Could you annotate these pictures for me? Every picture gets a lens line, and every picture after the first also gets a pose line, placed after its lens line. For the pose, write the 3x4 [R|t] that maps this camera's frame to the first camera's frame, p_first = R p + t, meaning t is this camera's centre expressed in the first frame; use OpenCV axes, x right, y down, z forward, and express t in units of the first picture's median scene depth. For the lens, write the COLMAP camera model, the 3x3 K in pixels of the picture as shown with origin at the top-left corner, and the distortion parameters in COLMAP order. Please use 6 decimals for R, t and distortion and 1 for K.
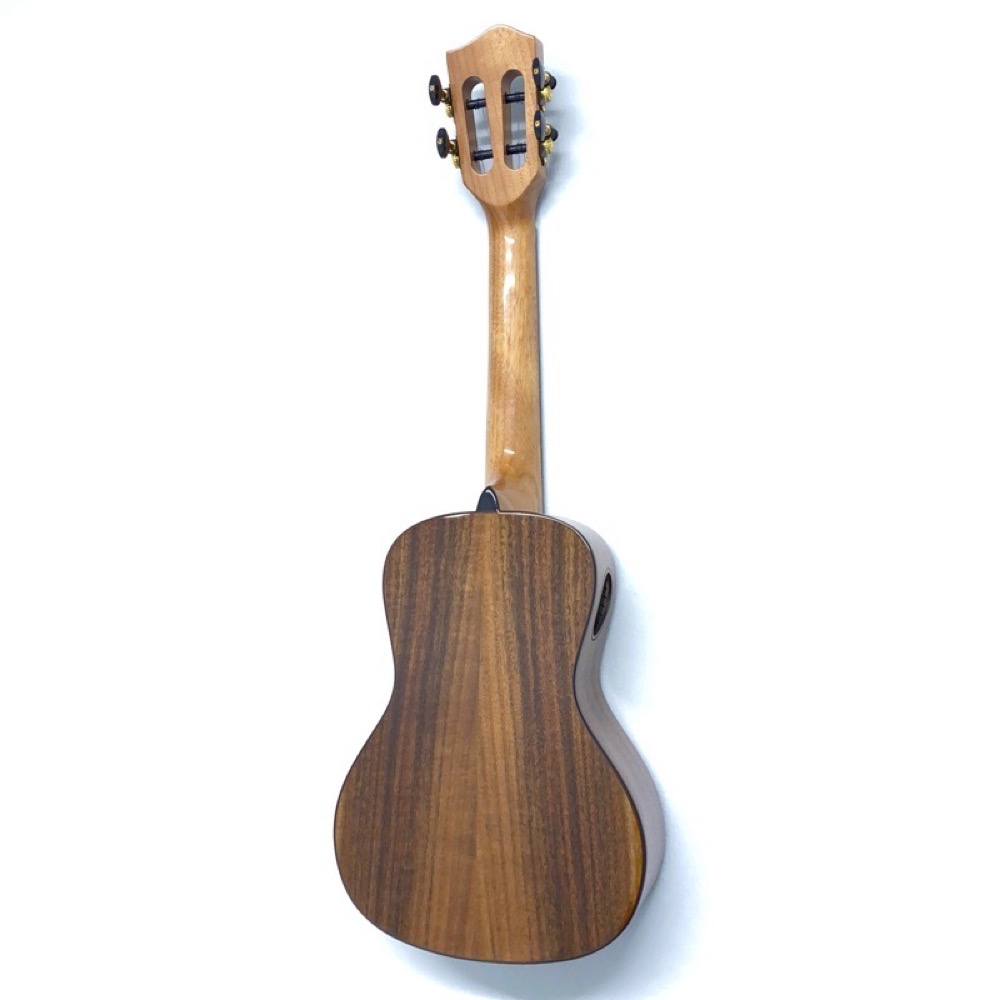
lens RADIAL K [[1013.1, 0, 500.0], [0, 1013.1, 500.0], [0, 0, 1]] dist [0.214694, -0.729025]
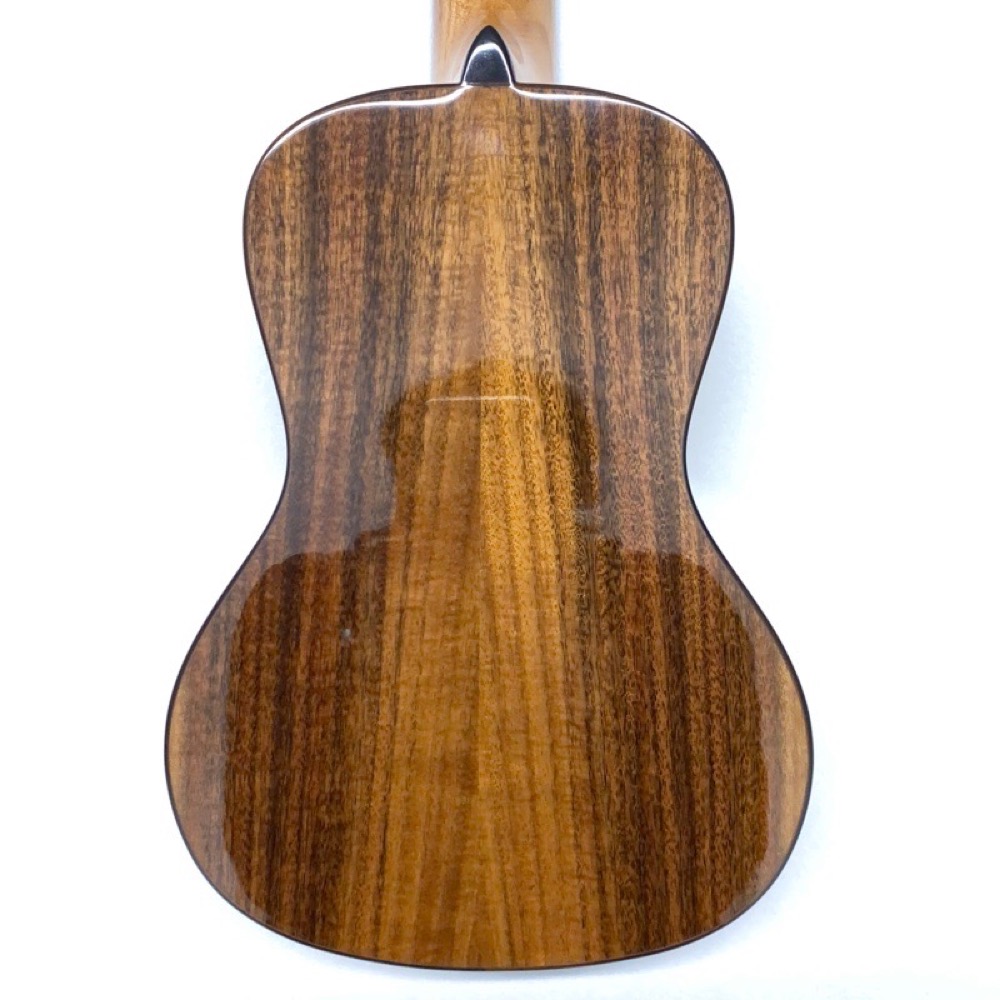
lens RADIAL K [[1013.1, 0, 500.0], [0, 1013.1, 500.0], [0, 0, 1]] dist [0.214694, -0.729025]
pose [[0.954482, -0.044114, 0.294987, -0.154743], [-0.027165, 0.972034, 0.233262, 0.086573], [-0.297027, -0.230658, 0.926591, 0.551724]]
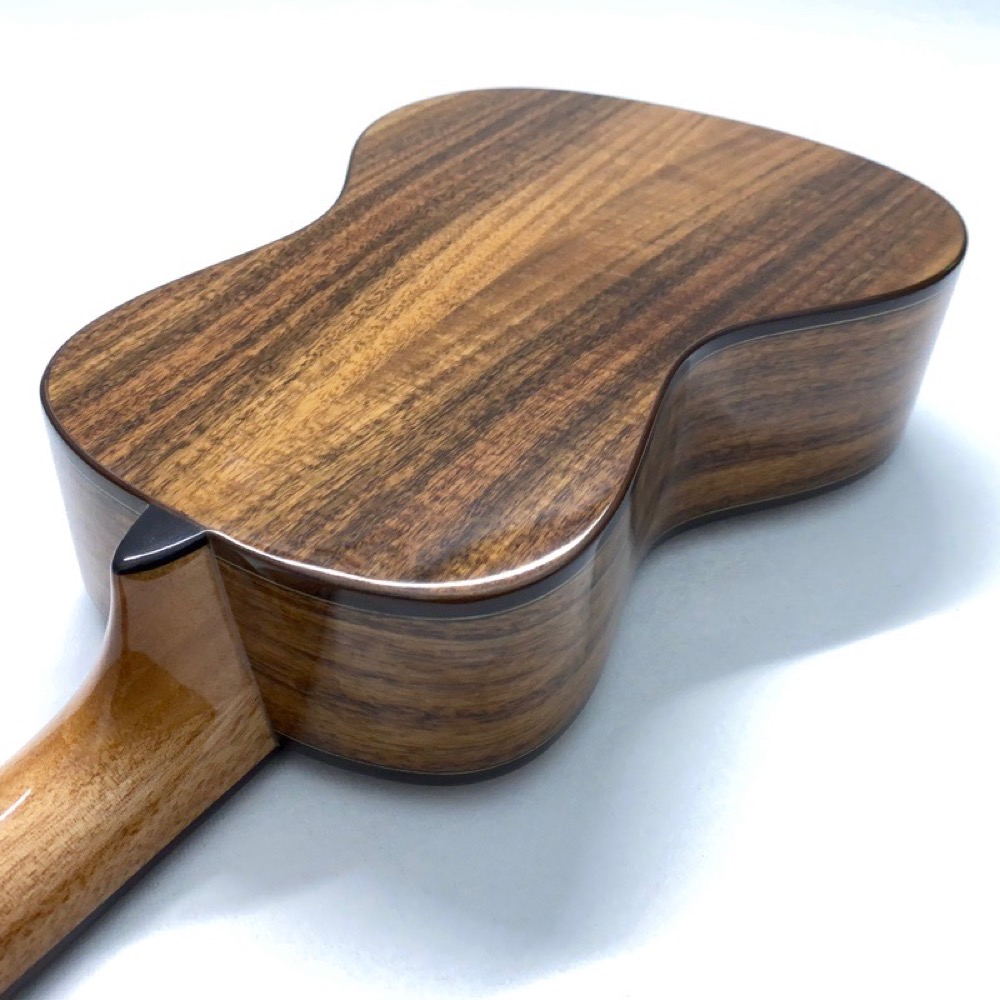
lens RADIAL K [[1013.1, 0, 500.0], [0, 1013.1, 500.0], [0, 0, 1]] dist [0.214694, -0.729025]
pose [[-0.805836, -0.101443, 0.583384, -0.282836], [0.564374, -0.429722, 0.704855, -0.157438], [0.179191, 0.897245, 0.403537, 0.914784]]
